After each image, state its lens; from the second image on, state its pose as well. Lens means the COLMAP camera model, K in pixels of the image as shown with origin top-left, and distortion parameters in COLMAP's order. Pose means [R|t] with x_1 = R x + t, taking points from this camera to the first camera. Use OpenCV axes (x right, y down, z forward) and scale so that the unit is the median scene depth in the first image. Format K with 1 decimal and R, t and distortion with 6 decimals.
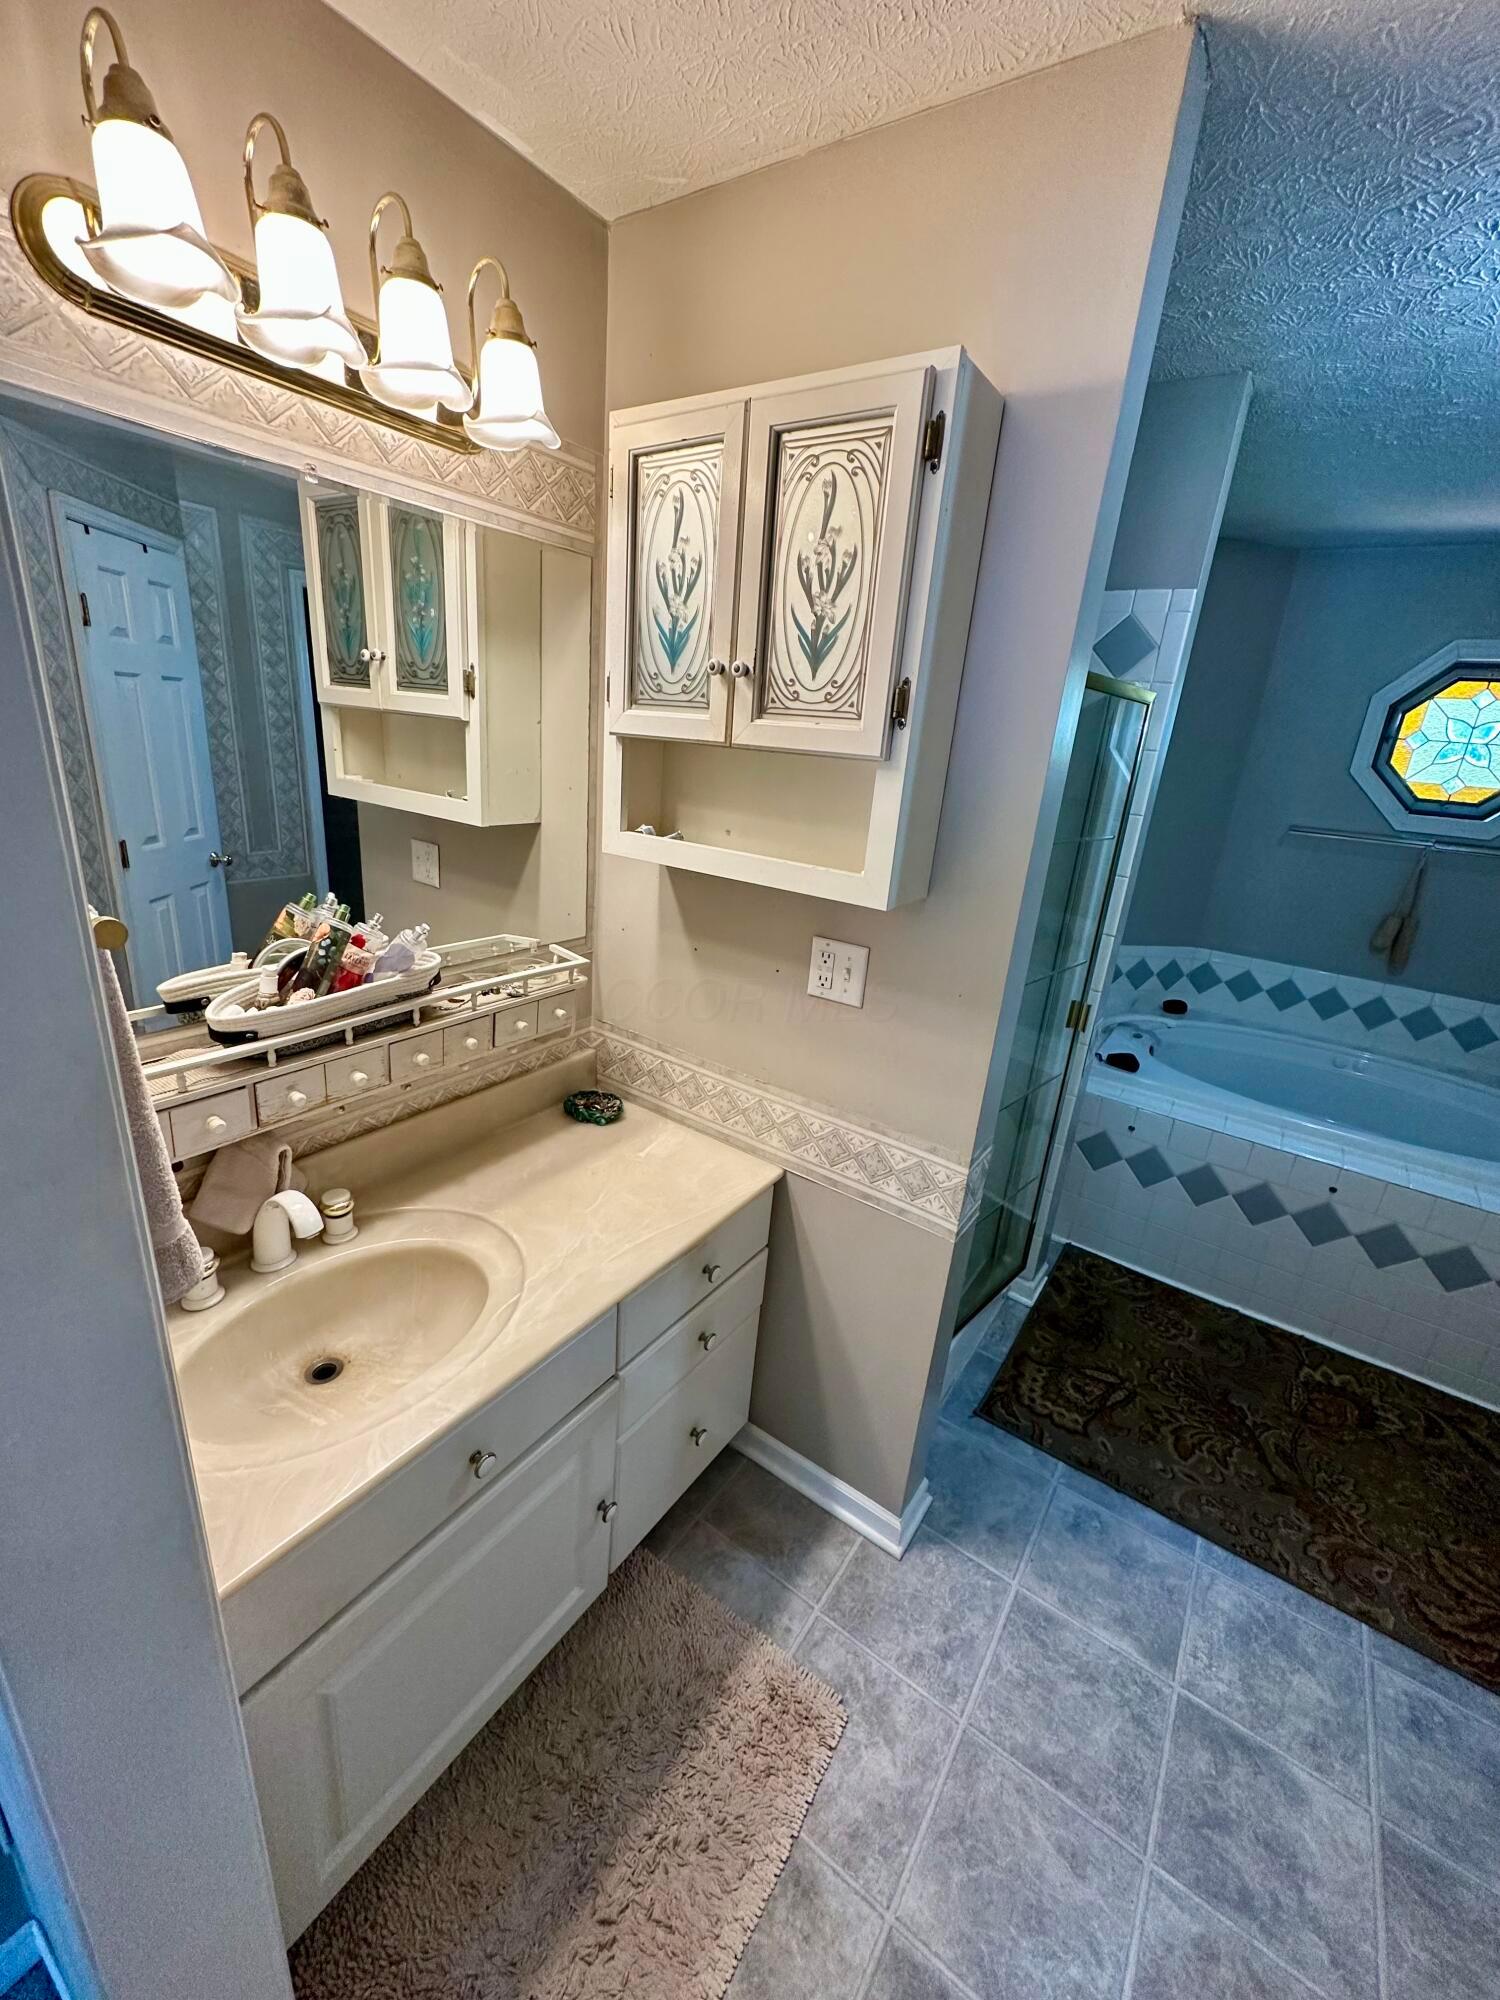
lens RADIAL K [[796.3, 0, 748.0], [0, 796.3, 998.5], [0, 0, 1]] dist [-0.002328, 0.000828]
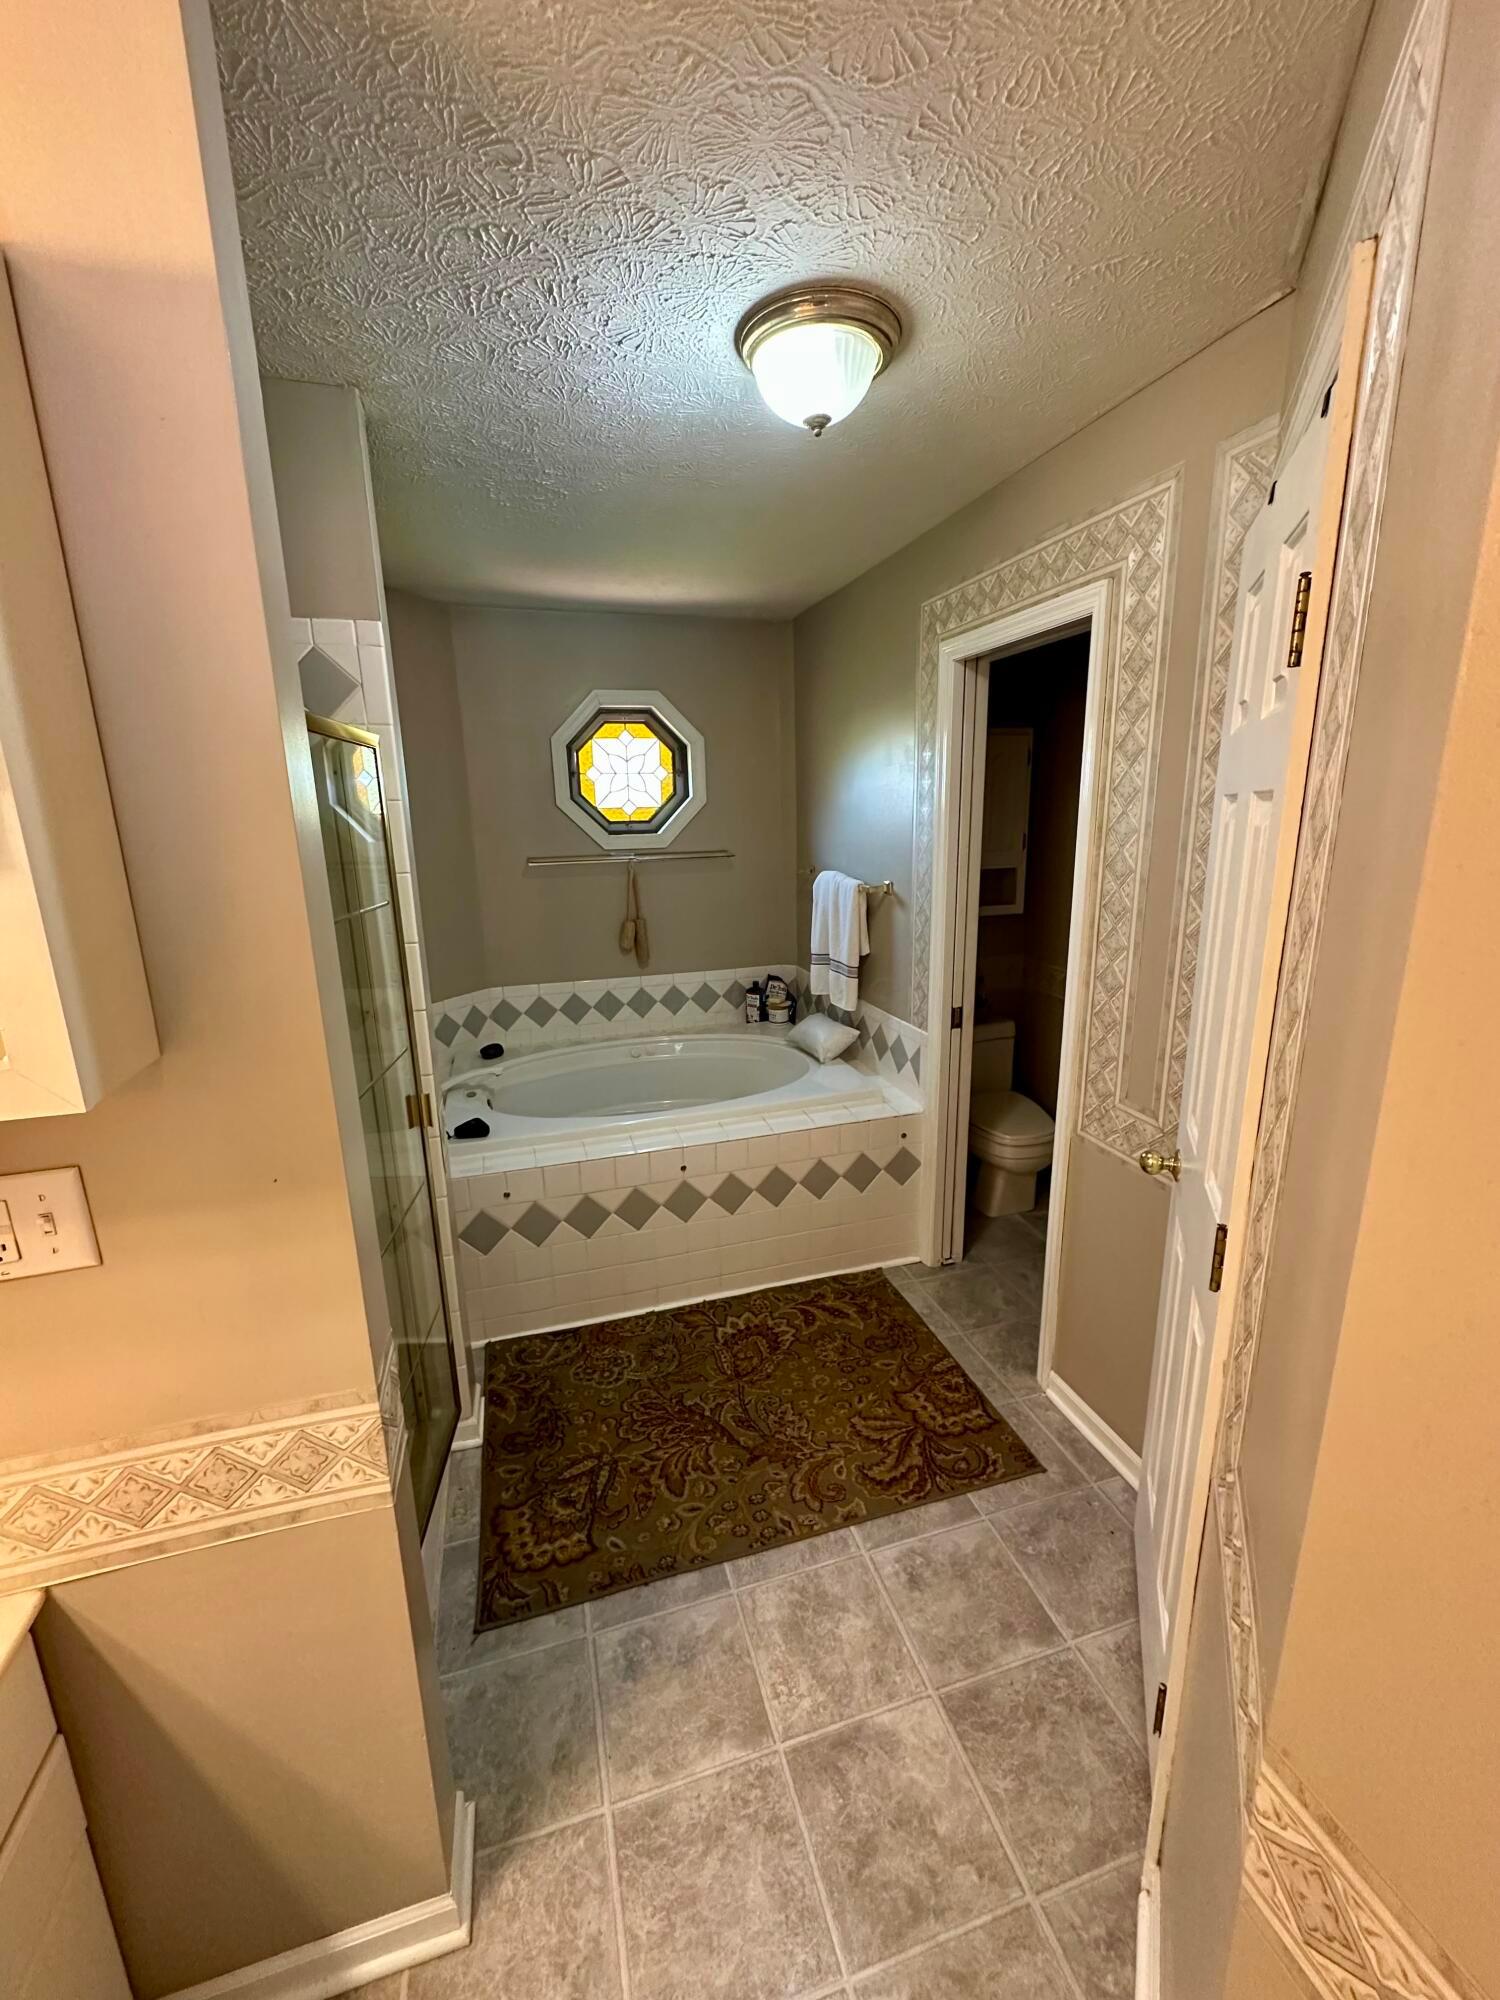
lens RADIAL K [[796.3, 0, 750.5], [0, 796.3, 997.1], [0, 0, 1]] dist [-0.002328, 0.000828]
pose [[0.619039, -0.269246, 0.737765, 0.041046], [0.317941, 0.944892, 0.078060, -0.046185], [-0.718125, 0.186244, 0.670529, 0.156907]]
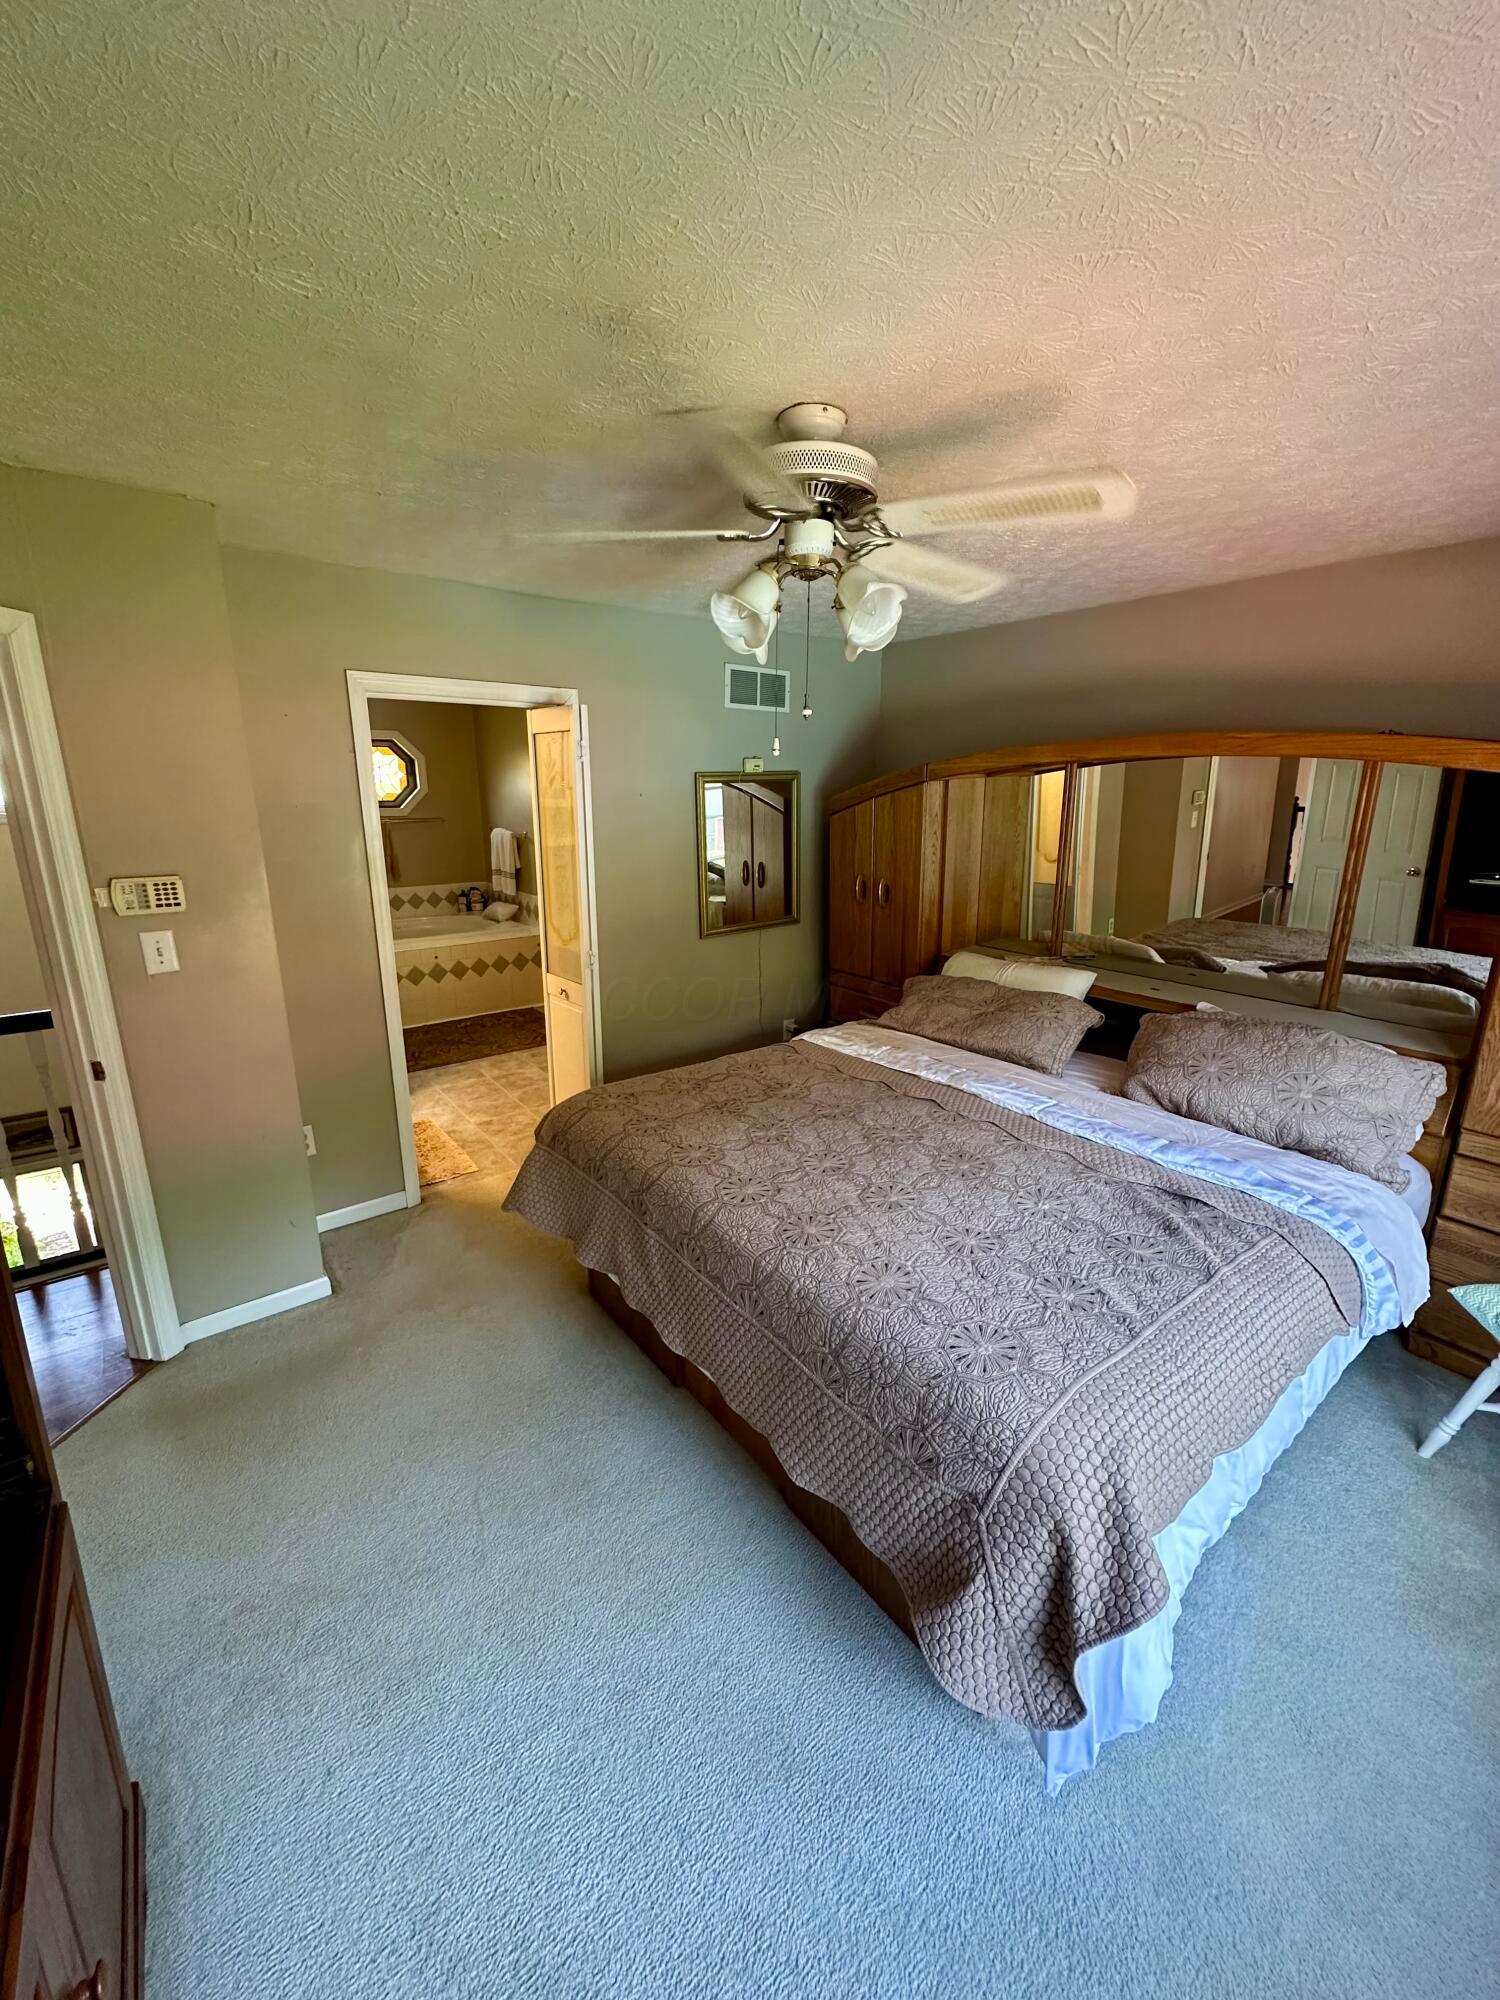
lens RADIAL K [[796.3, 0, 749.8], [0, 796.3, 995.8], [0, 0, 1]] dist [-0.002328, 0.000828]
pose [[0.305164, -0.319533, 0.897092, -1.387027], [0.322294, 0.921091, 0.218446, 0.134656], [-0.896104, 0.222465, 0.384067, -0.912476]]
